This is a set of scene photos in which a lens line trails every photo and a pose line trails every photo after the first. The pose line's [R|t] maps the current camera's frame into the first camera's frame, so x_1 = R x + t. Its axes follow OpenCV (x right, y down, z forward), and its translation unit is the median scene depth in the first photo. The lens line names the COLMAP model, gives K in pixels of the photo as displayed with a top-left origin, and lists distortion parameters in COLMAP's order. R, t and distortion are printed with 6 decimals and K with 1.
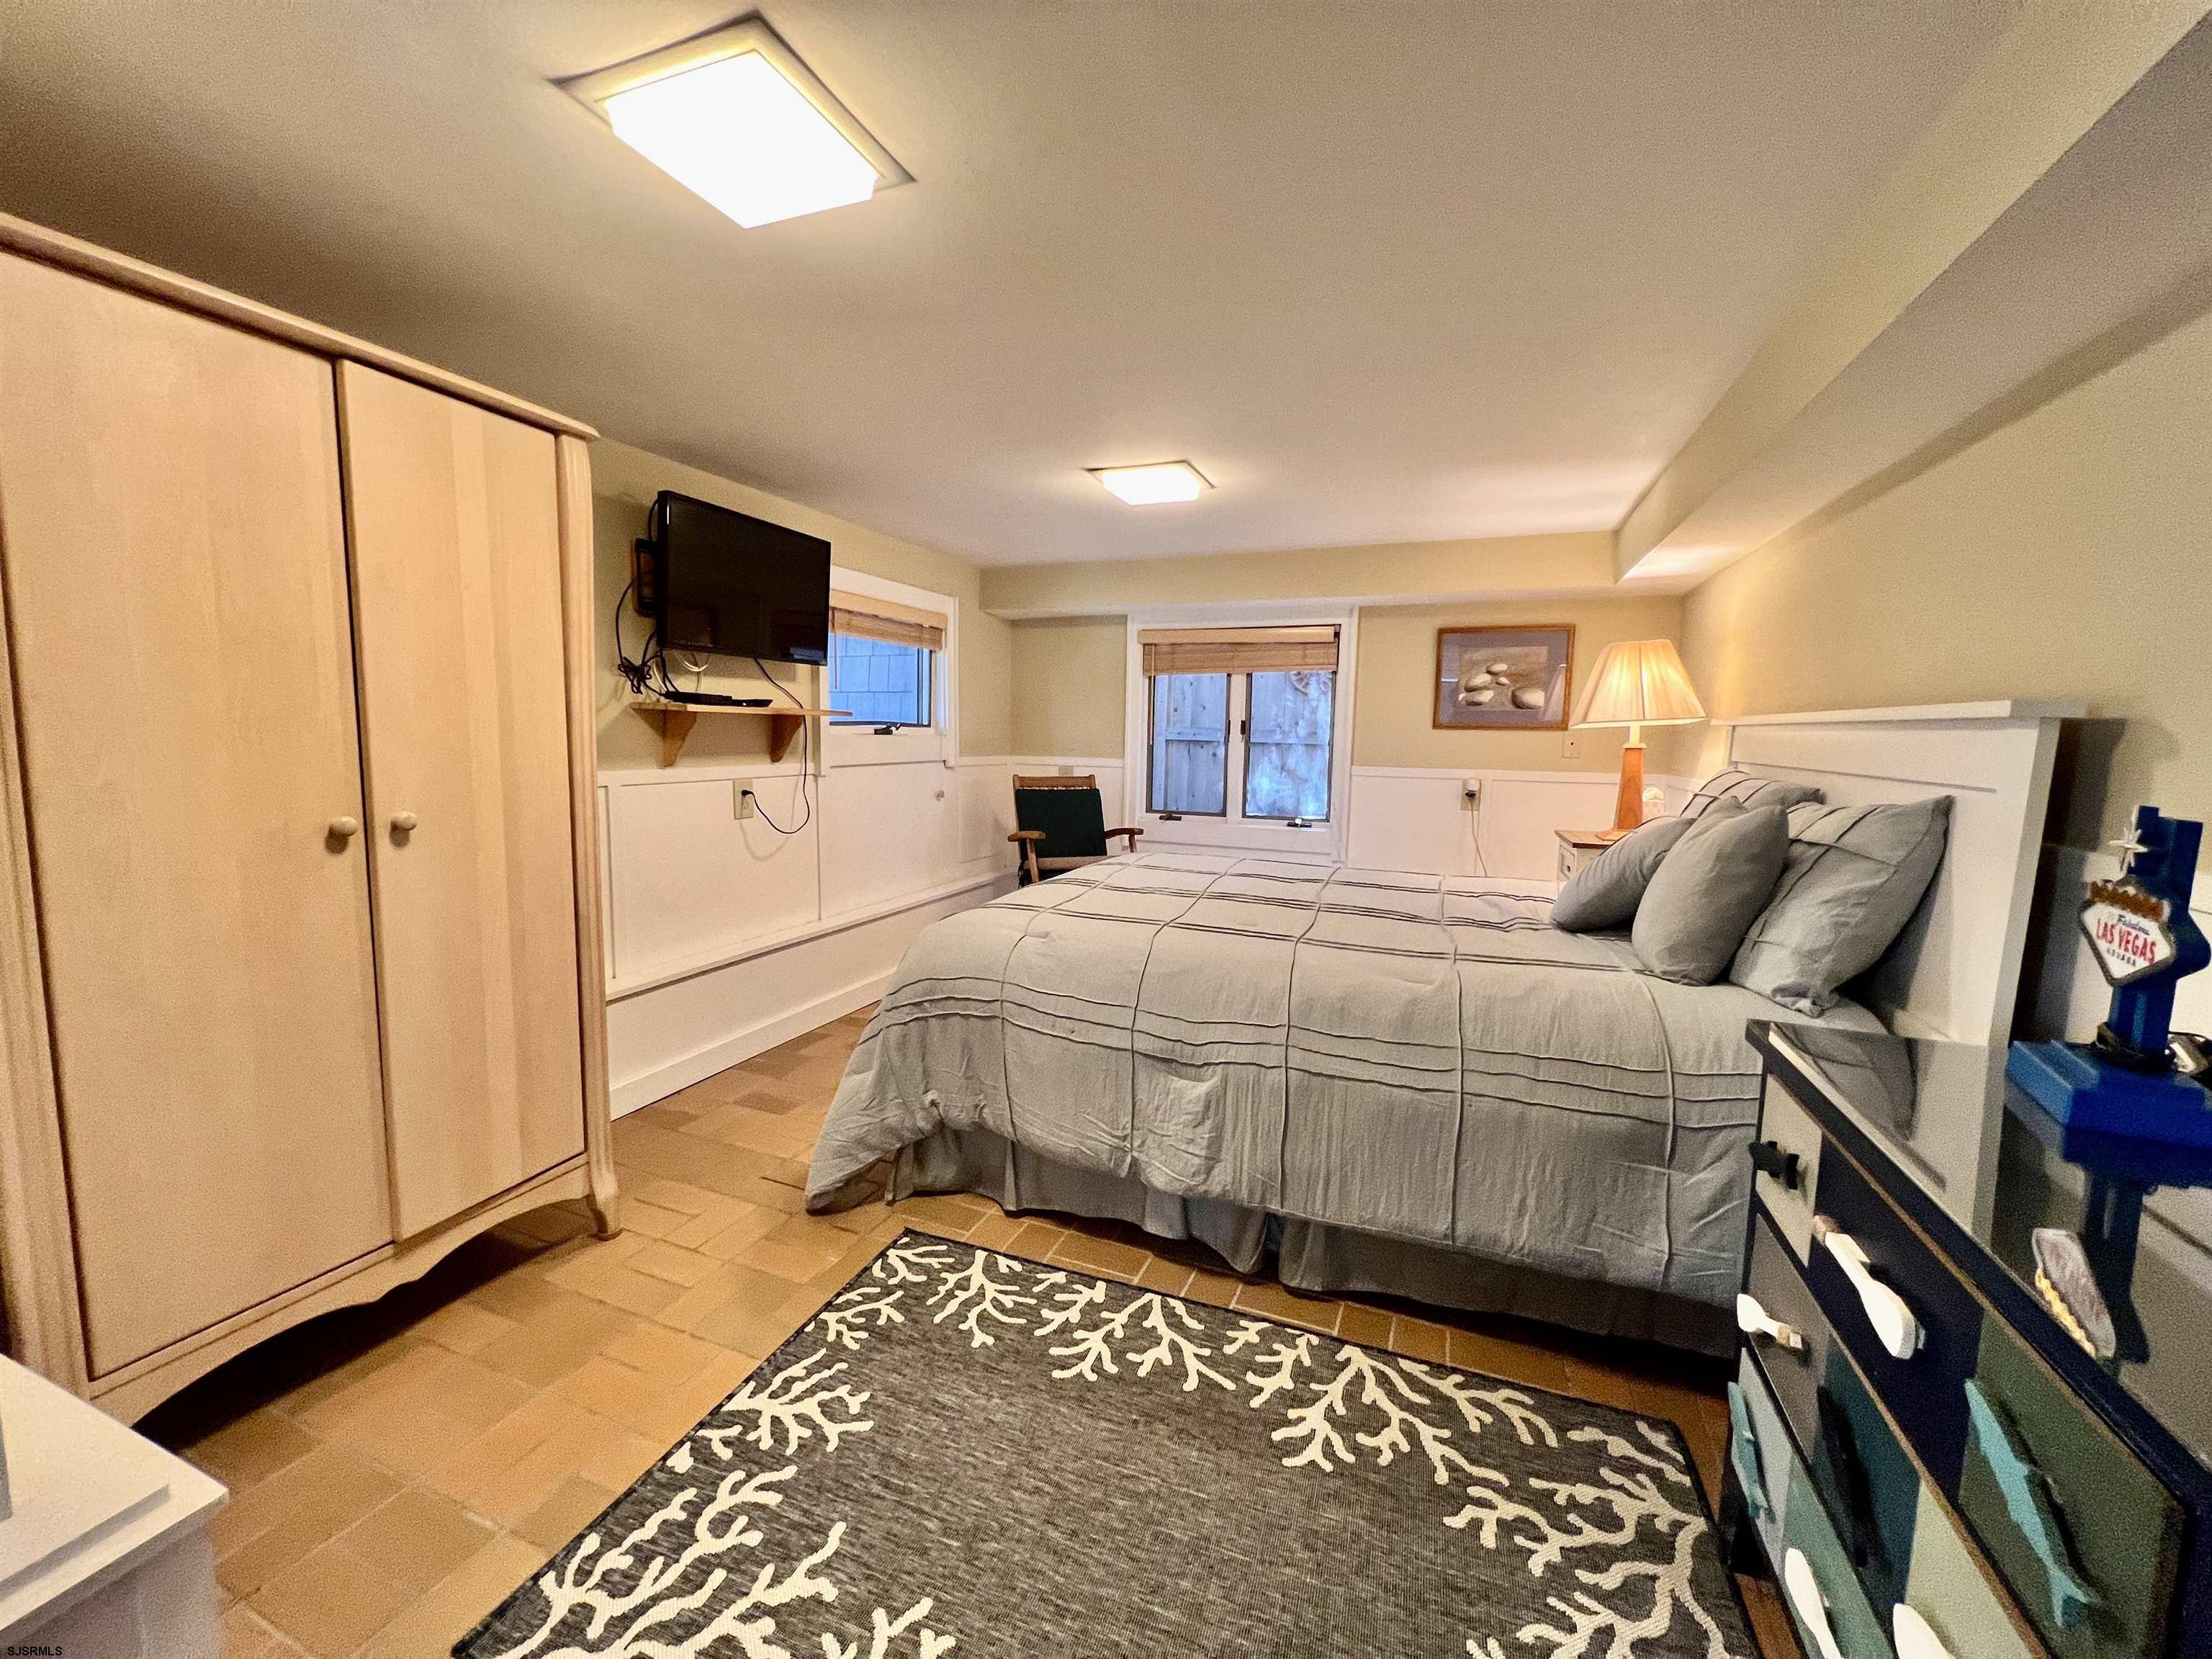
lens RADIAL K [[883.3, 0, 1106.0], [0, 883.3, 829.5], [0, 0, 1]] dist [-0.002234, 0.000436]
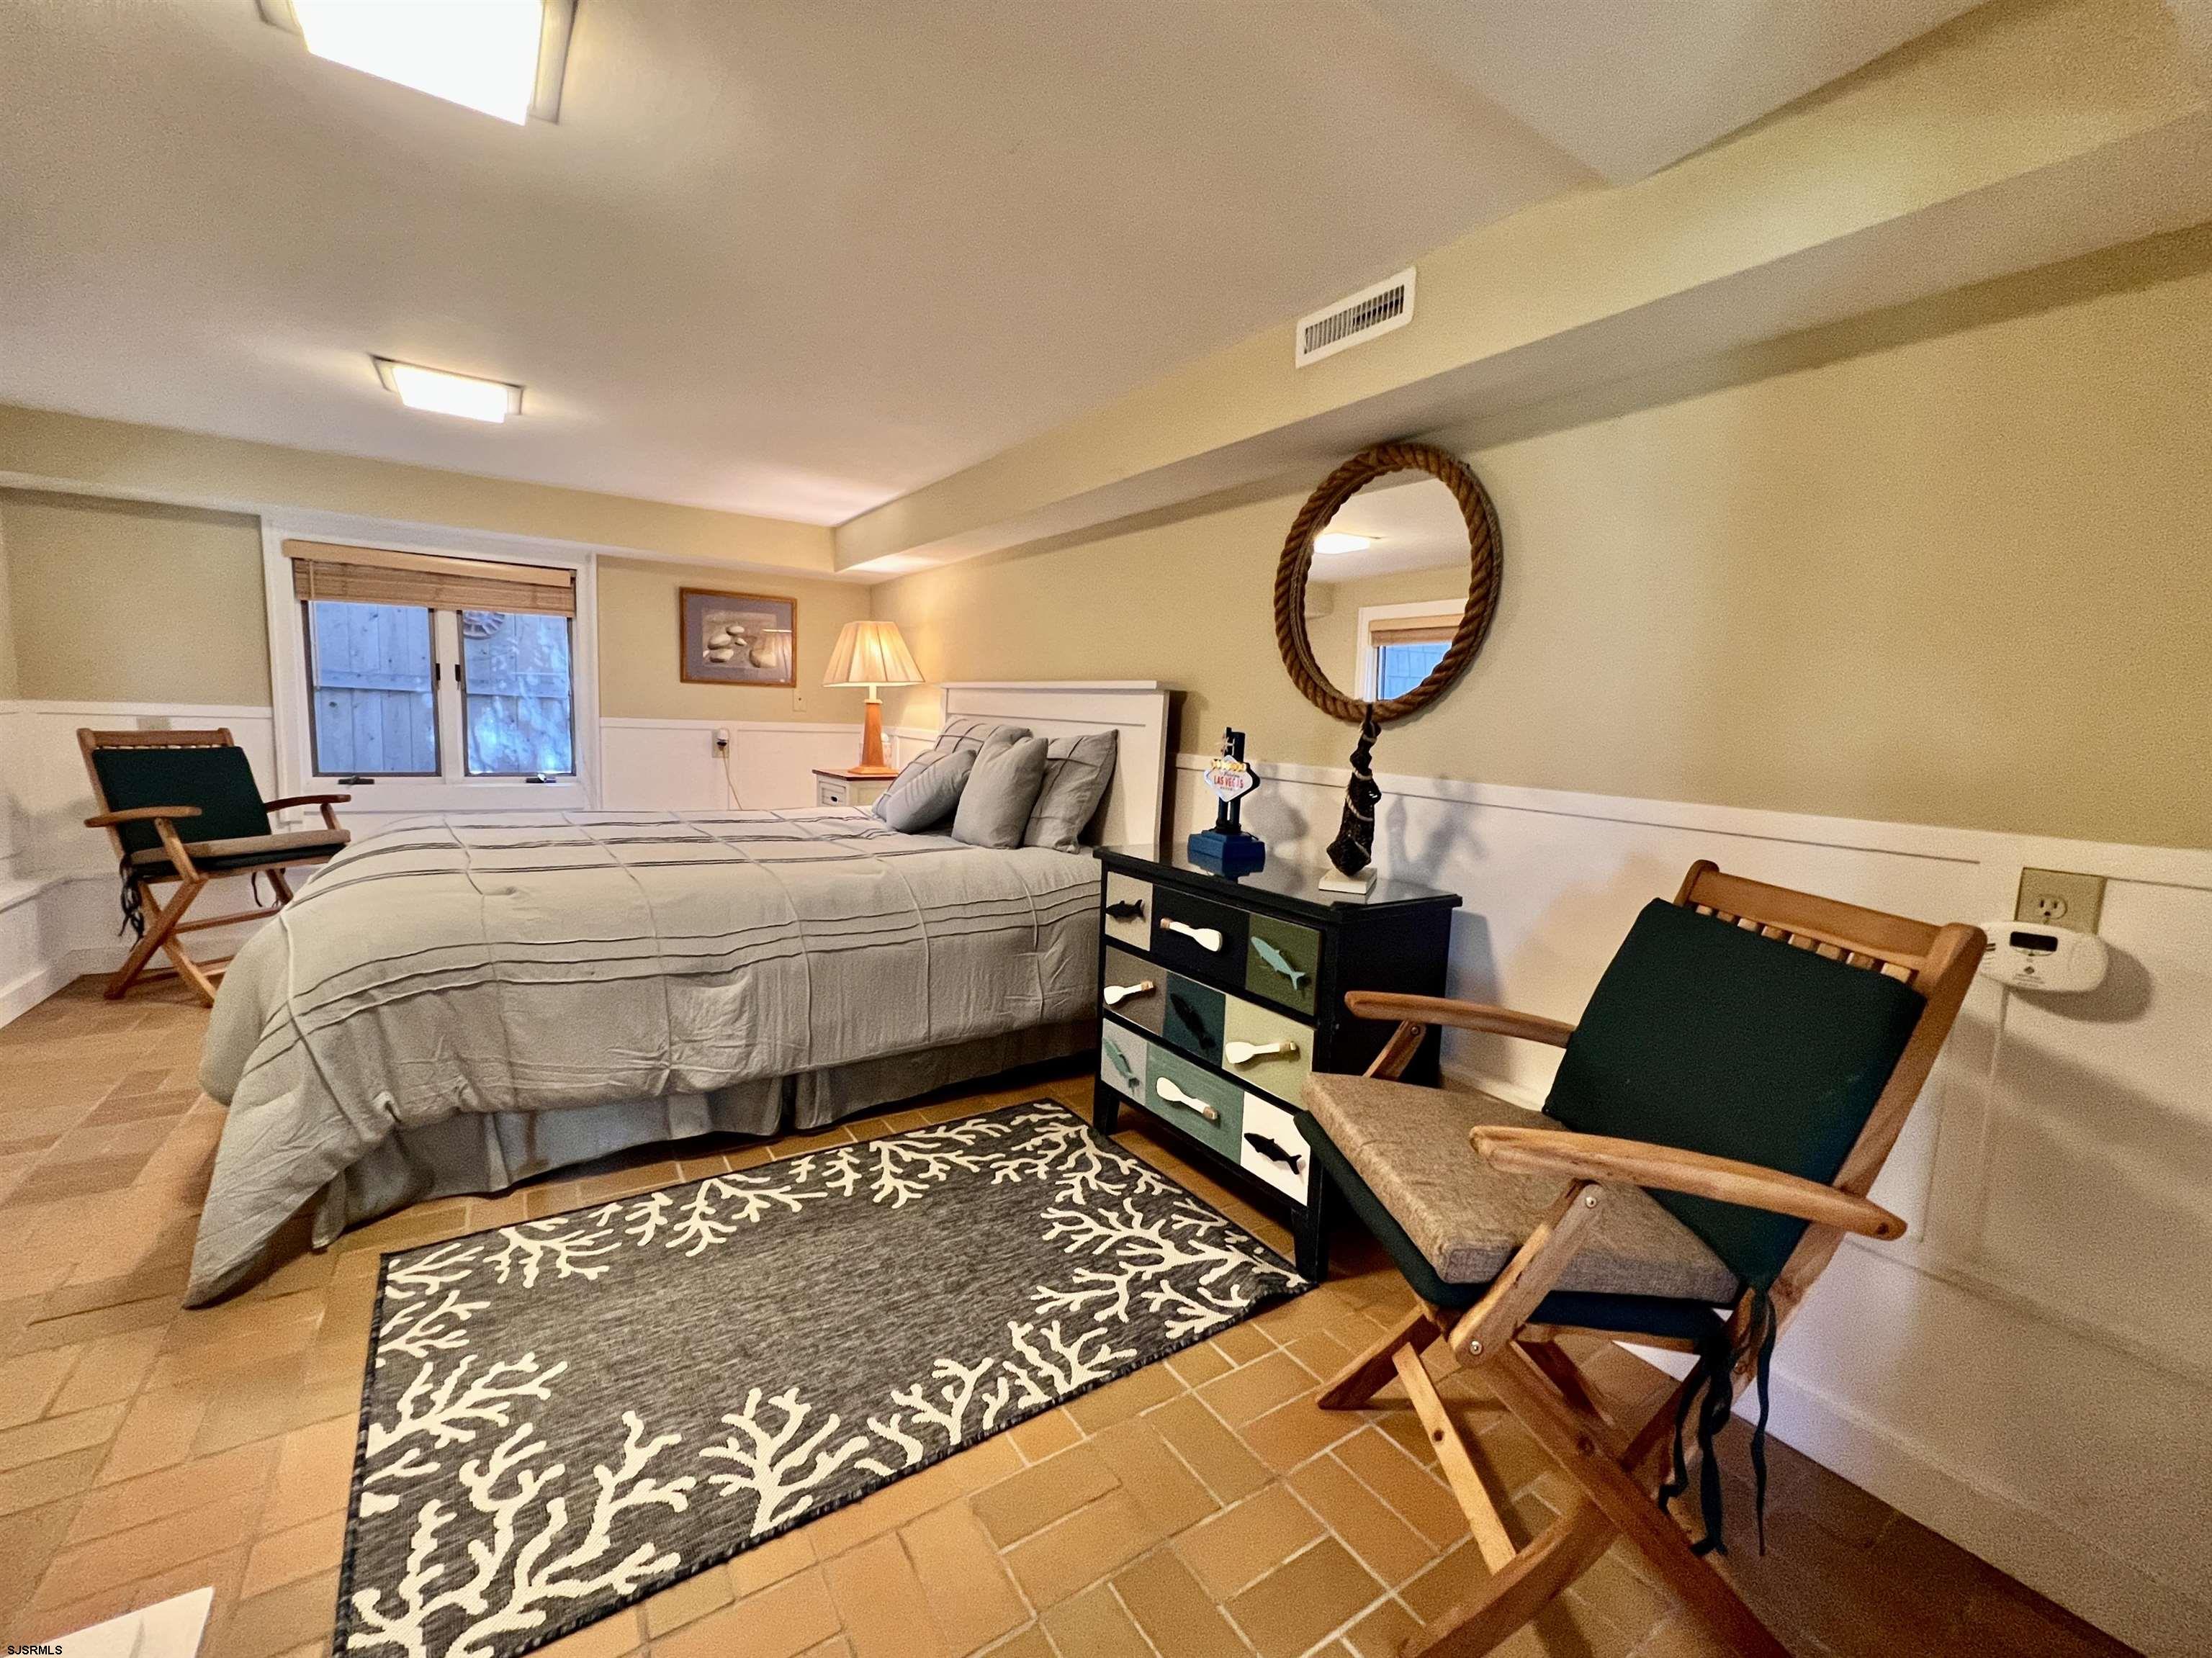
lens RADIAL K [[883.3, 0, 1106.0], [0, 883.3, 829.0], [0, 0, 1]] dist [-0.002234, 0.000436]
pose [[0.570325, -0.099088, 0.815421, -0.564843], [0.060063, 0.995071, 0.078909, 0.021771], [-0.819220, 0.003972, 0.573465, -0.070082]]
